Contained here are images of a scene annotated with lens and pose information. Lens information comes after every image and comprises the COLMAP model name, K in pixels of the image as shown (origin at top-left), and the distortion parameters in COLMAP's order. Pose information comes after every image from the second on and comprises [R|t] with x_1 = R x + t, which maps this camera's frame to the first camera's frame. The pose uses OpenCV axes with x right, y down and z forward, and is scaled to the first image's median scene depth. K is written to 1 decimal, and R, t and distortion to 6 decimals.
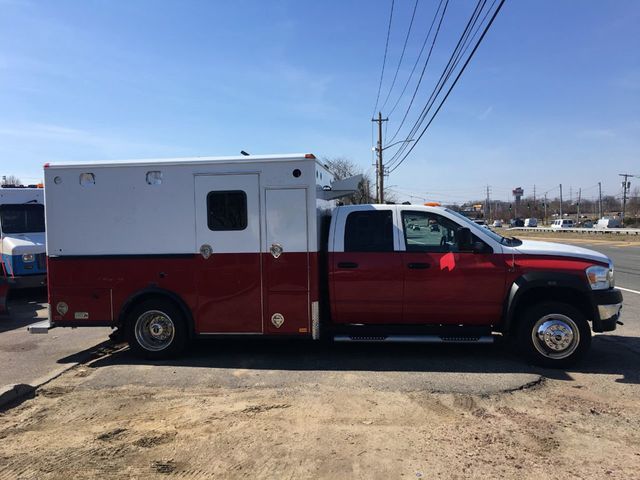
lens RADIAL K [[541.9, 0, 315.8], [0, 541.9, 237.9], [0, 0, 1]] dist [0.081979, -0.110089]
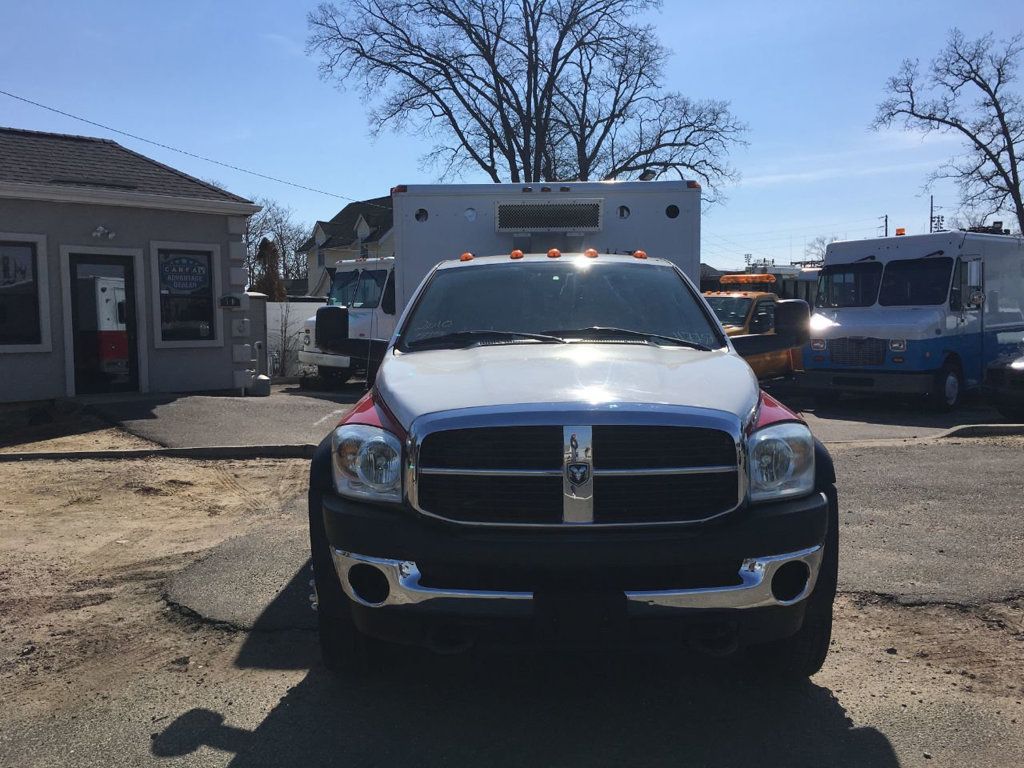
lens RADIAL K [[867.1, 0, 505.4], [0, 867.1, 380.6], [0, 0, 1]] dist [0.081979, -0.110089]
pose [[0.117431, 0.098081, -0.988226, 1.029565], [-0.022173, 0.995122, 0.096130, -0.029741], [0.992834, 0.010624, 0.119032, 1.008608]]
